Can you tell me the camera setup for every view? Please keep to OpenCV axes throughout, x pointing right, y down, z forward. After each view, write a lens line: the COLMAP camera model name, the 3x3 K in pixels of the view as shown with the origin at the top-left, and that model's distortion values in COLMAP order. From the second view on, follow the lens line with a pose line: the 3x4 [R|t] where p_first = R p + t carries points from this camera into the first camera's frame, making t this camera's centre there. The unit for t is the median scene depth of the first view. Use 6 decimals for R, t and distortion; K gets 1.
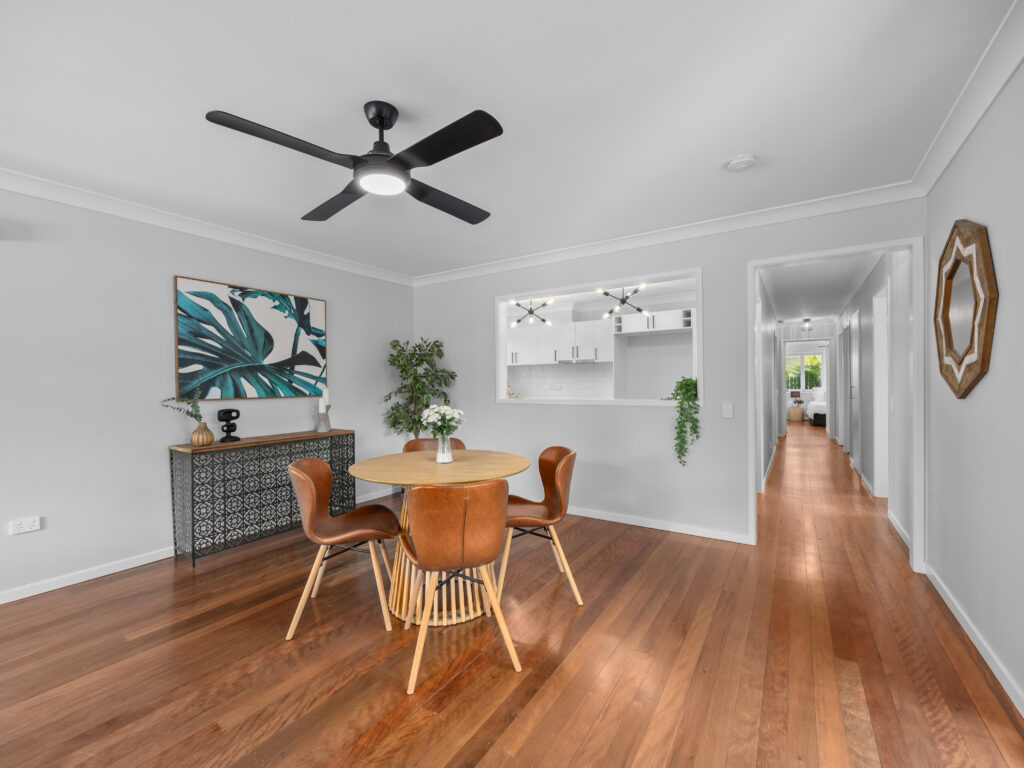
lens RADIAL K [[442.3, 0, 508.6], [0, 442.3, 387.4], [0, 0, 1]] dist [-0.002036, 0.000264]
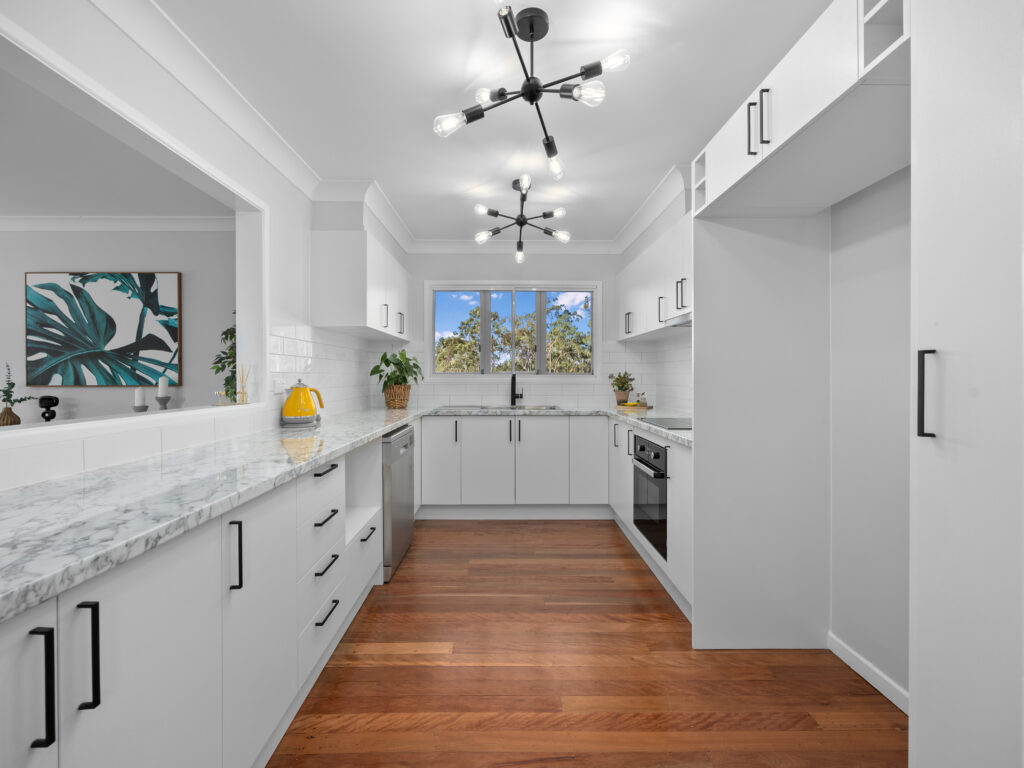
lens RADIAL K [[442.3, 0, 510.3], [0, 442.3, 376.8], [0, 0, 1]] dist [-0.002036, 0.000264]
pose [[0.550871, 0.015795, -0.834441, 0.710640], [-0.013462, 0.999859, 0.010038, -0.017155], [0.834482, 0.005704, 0.551006, 1.198377]]
